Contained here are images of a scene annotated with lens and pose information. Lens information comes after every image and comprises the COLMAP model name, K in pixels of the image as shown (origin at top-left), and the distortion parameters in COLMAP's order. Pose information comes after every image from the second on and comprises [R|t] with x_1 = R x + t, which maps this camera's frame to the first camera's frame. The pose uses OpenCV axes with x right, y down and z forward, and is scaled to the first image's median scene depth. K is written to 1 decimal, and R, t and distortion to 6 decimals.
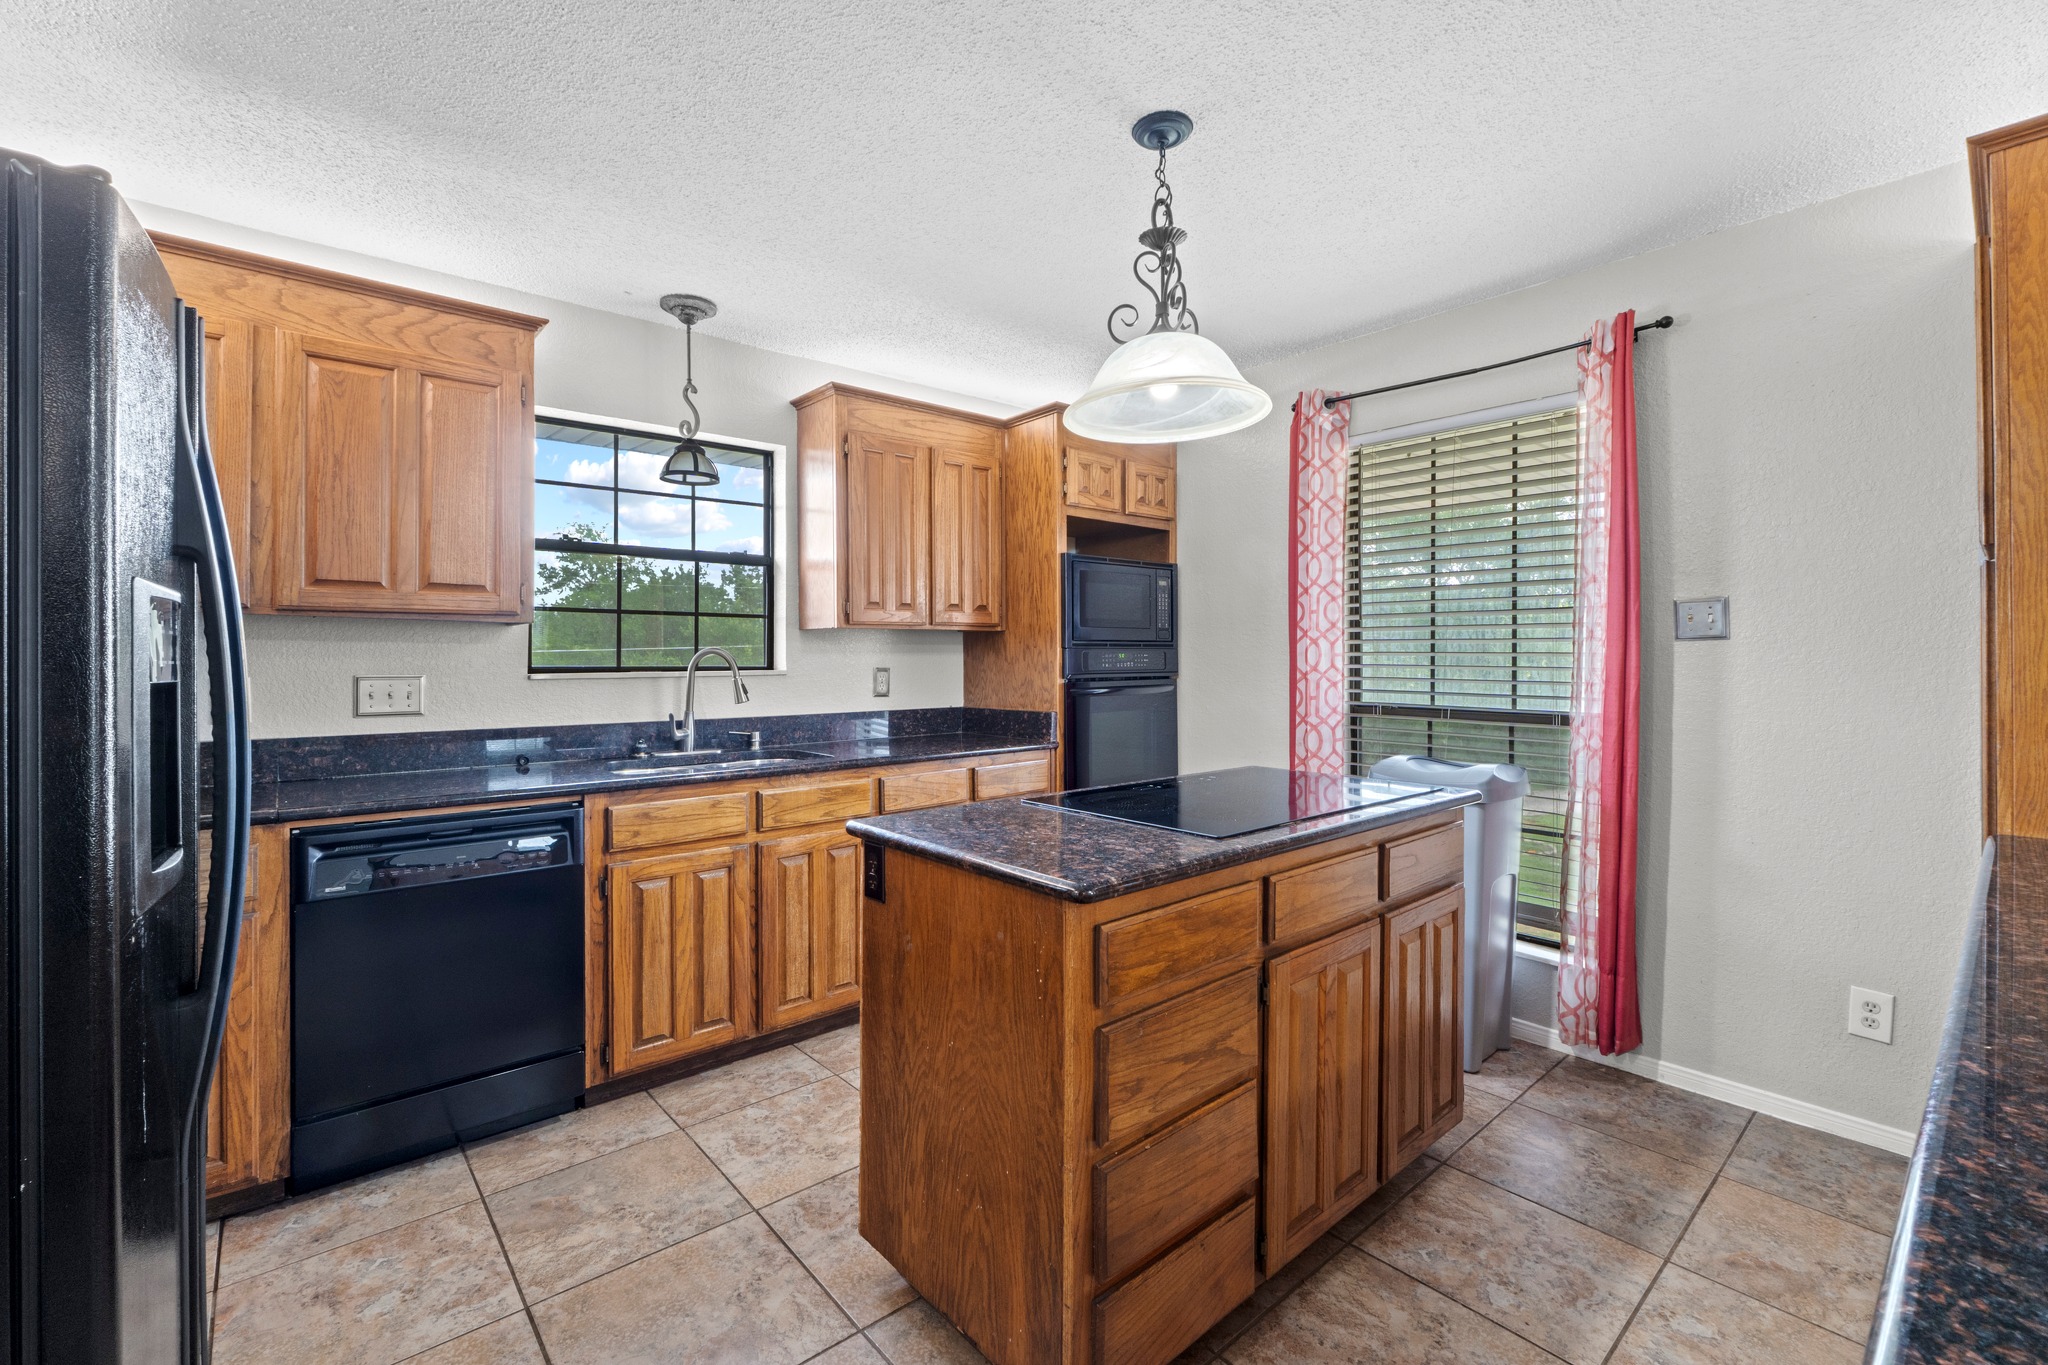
lens RADIAL K [[872.0, 0, 1017.9], [0, 872.0, 658.9], [0, 0, 1]] dist [-0.004141, -0.000295]
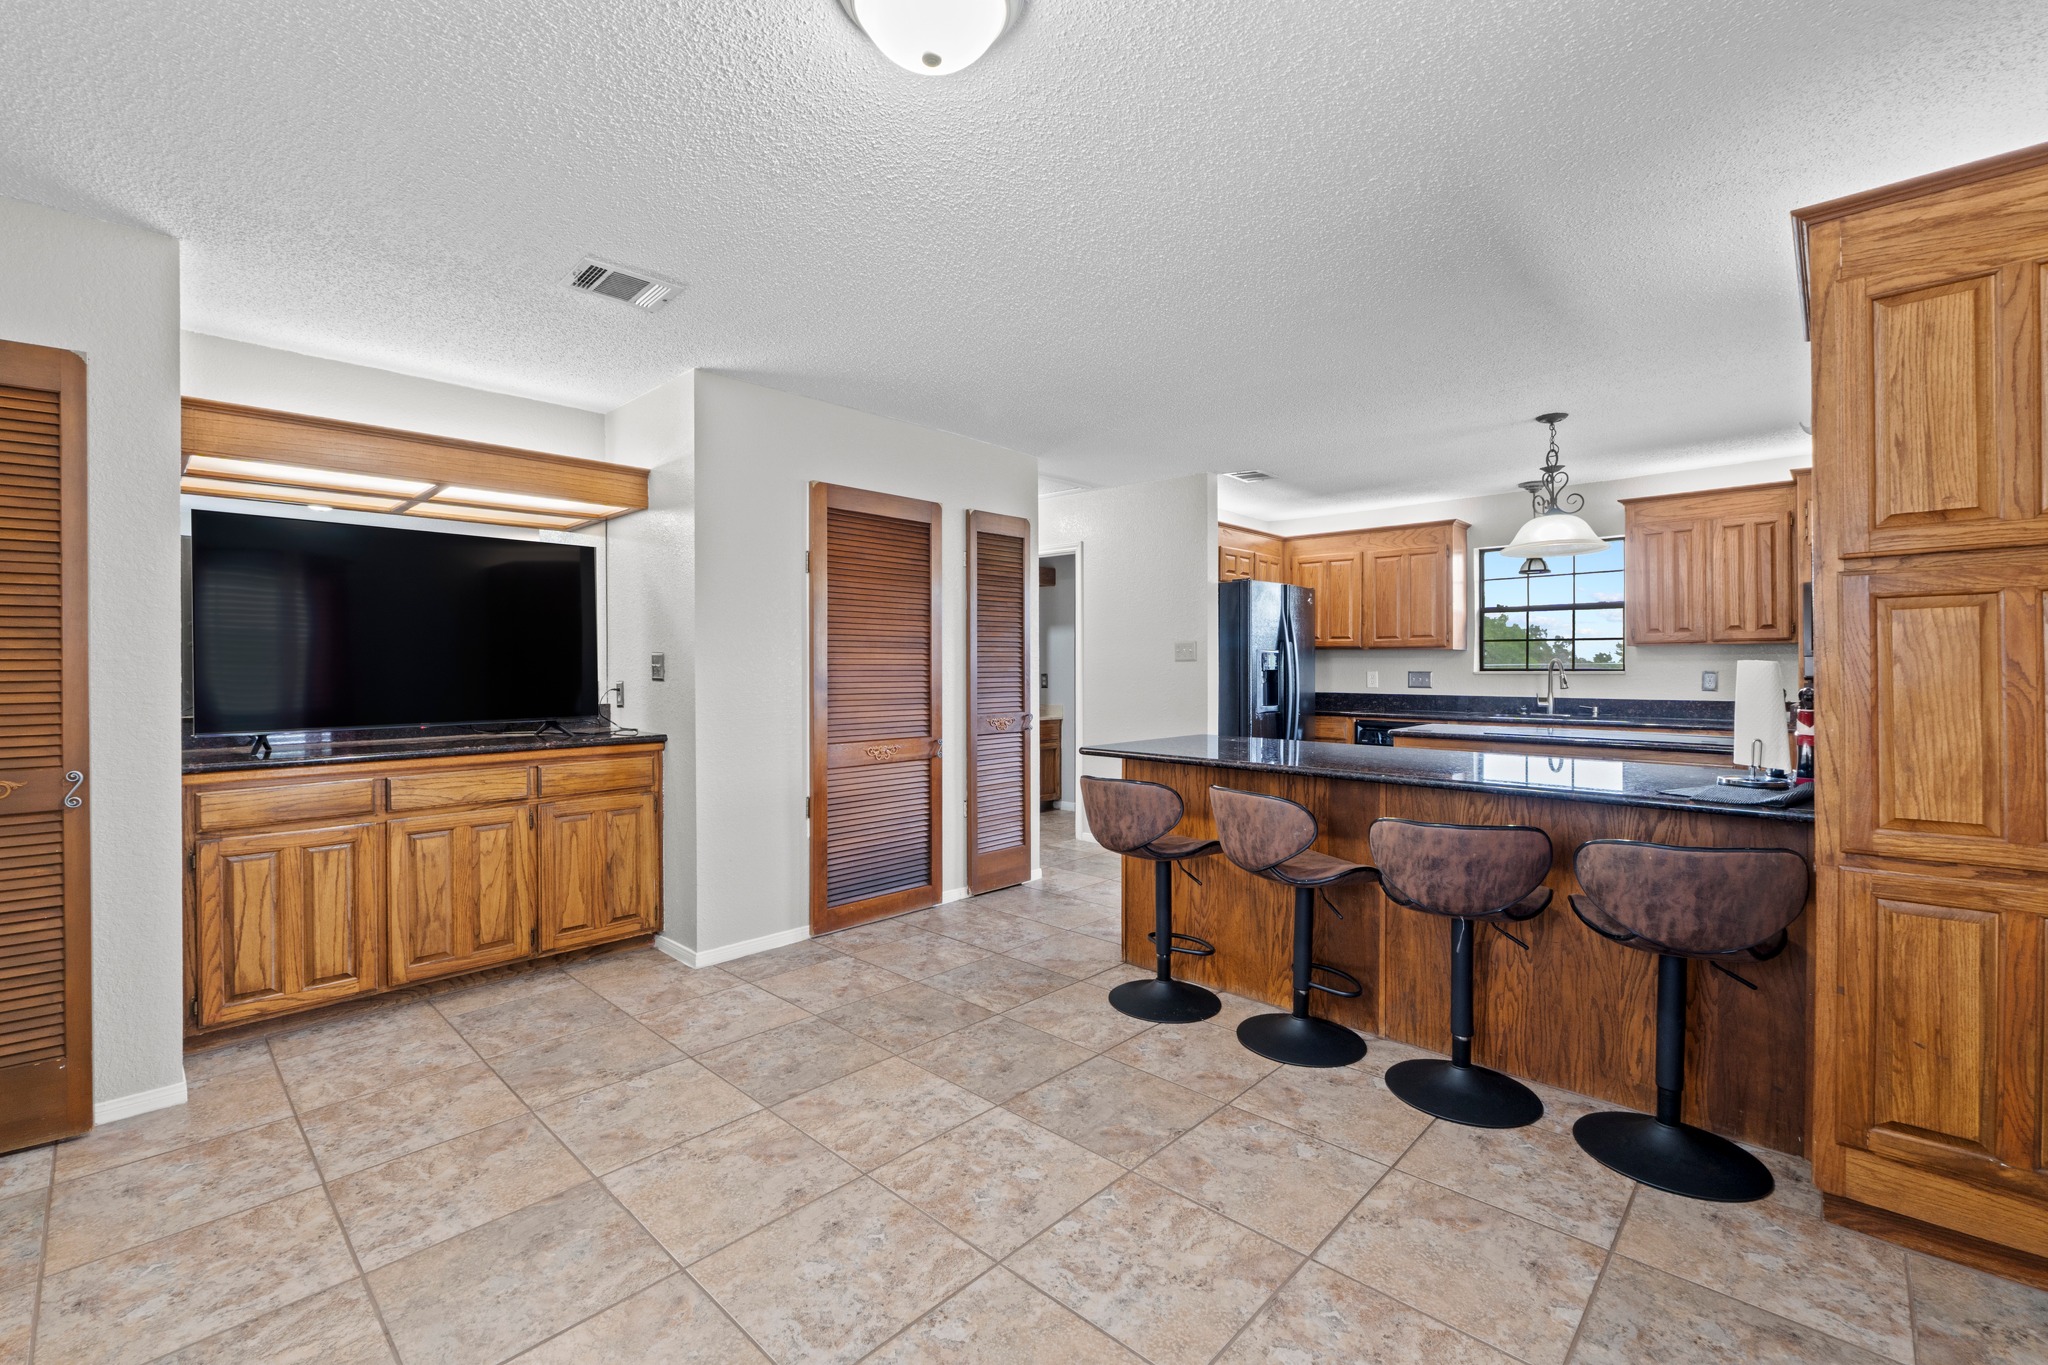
lens RADIAL K [[896.7, 0, 1011.2], [0, 896.7, 675.4], [0, 0, 1]] dist [-0.000455, -0.000319]
pose [[0.096600, 0.011001, -0.995263, 1.548067], [-0.000039, 0.999939, 0.011049, 0.001418], [0.995323, -0.001028, 0.096594, -0.368419]]
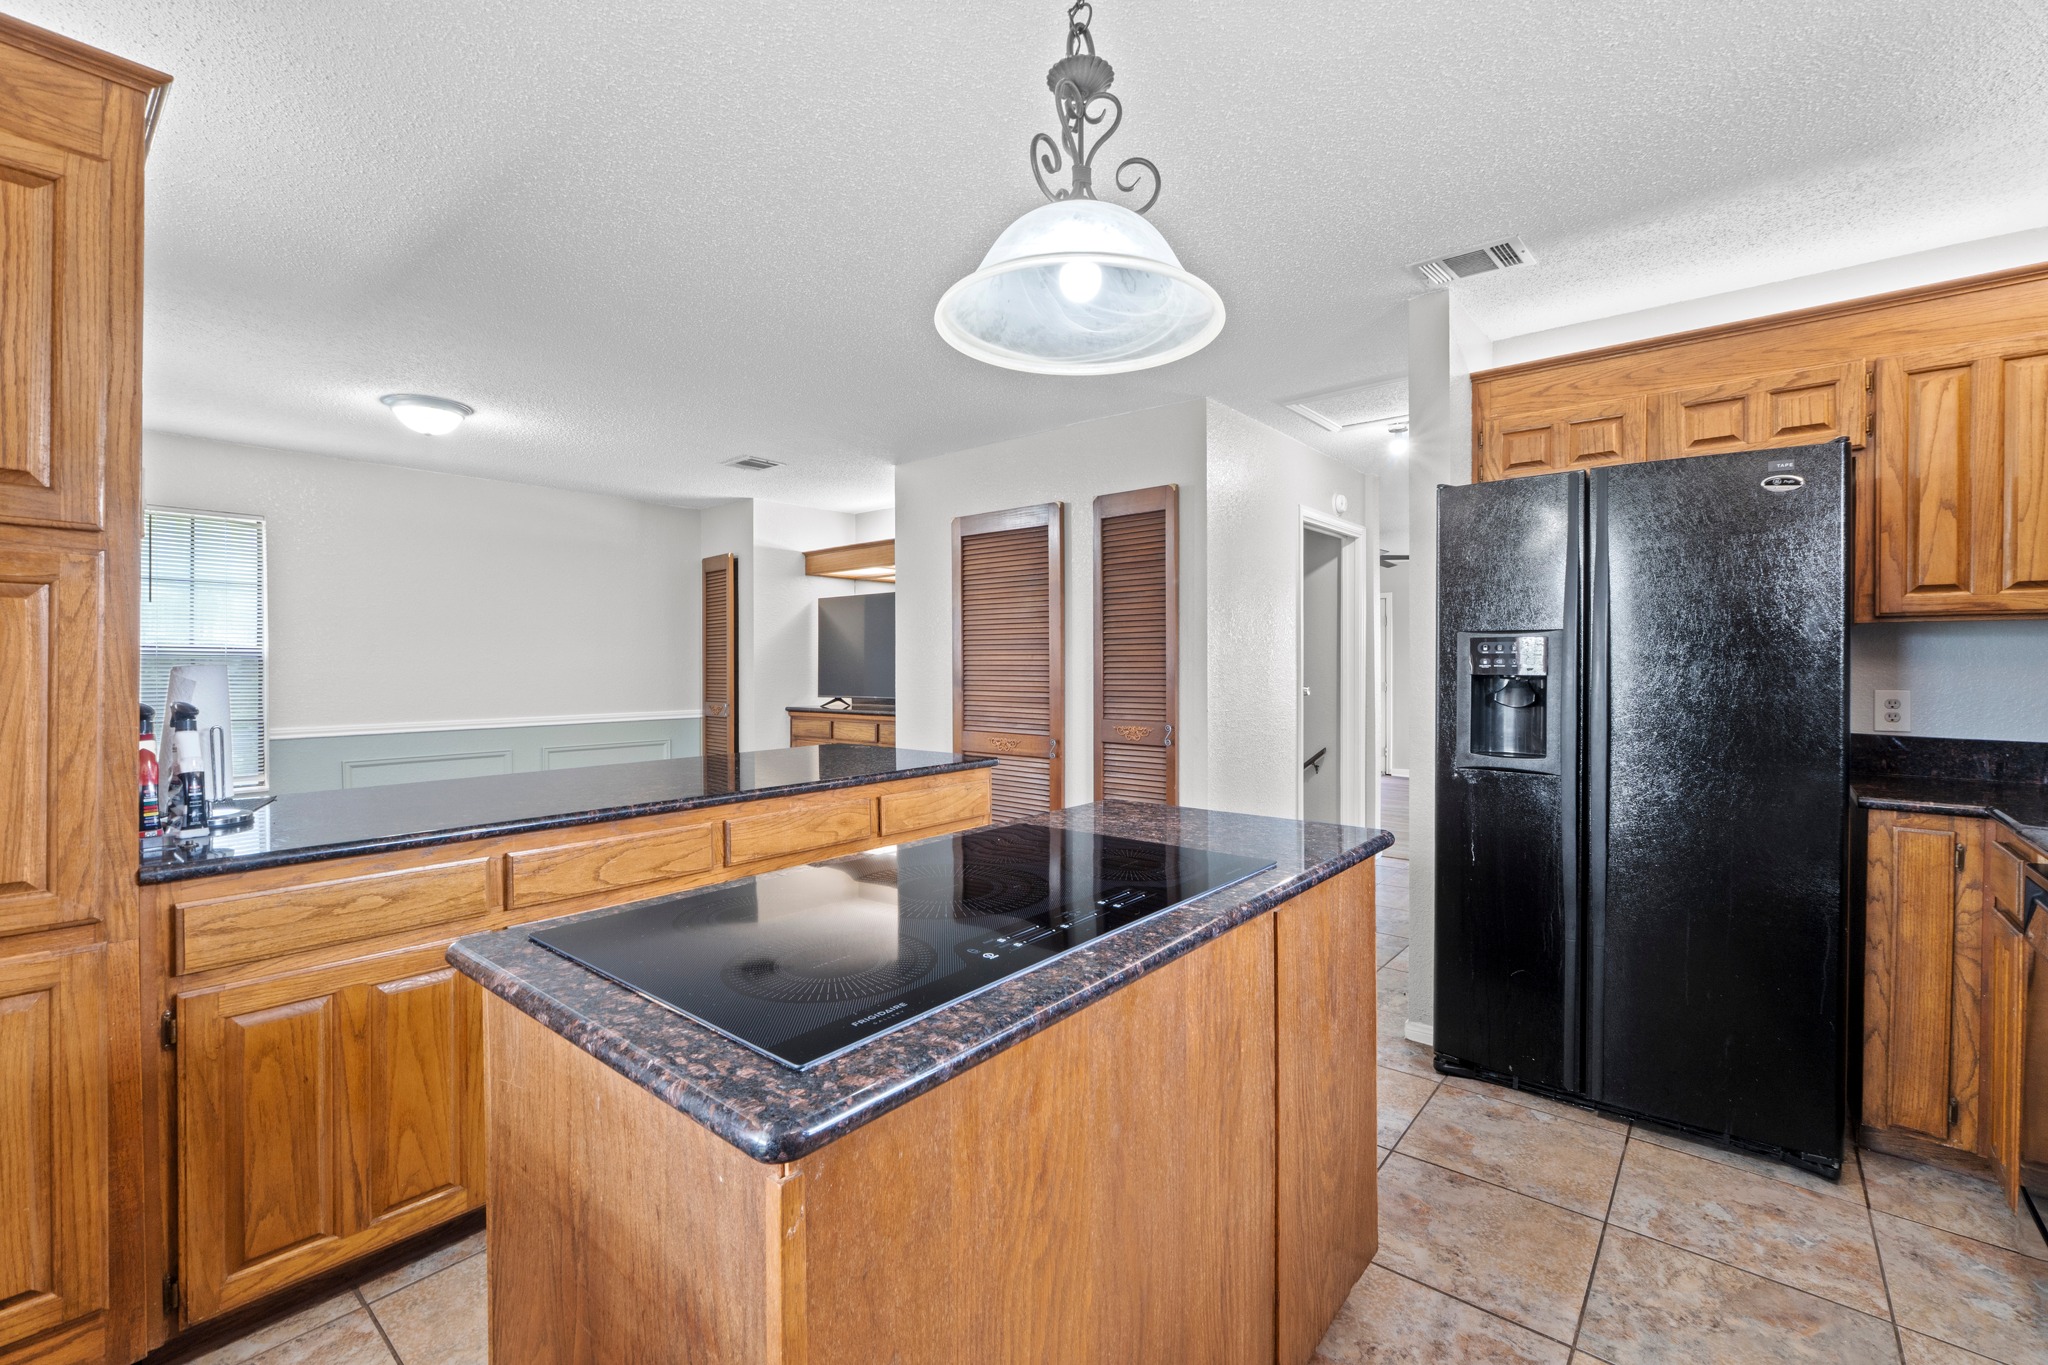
lens RADIAL K [[872.0, 0, 1017.9], [0, 872.0, 658.9], [0, 0, 1]] dist [-0.004141, -0.000295]
pose [[-0.987157, 0.002887, -0.159729, 0.232731], [0.003681, 0.999982, -0.004676, -0.004174], [0.159713, -0.005204, -0.987150, 1.186982]]
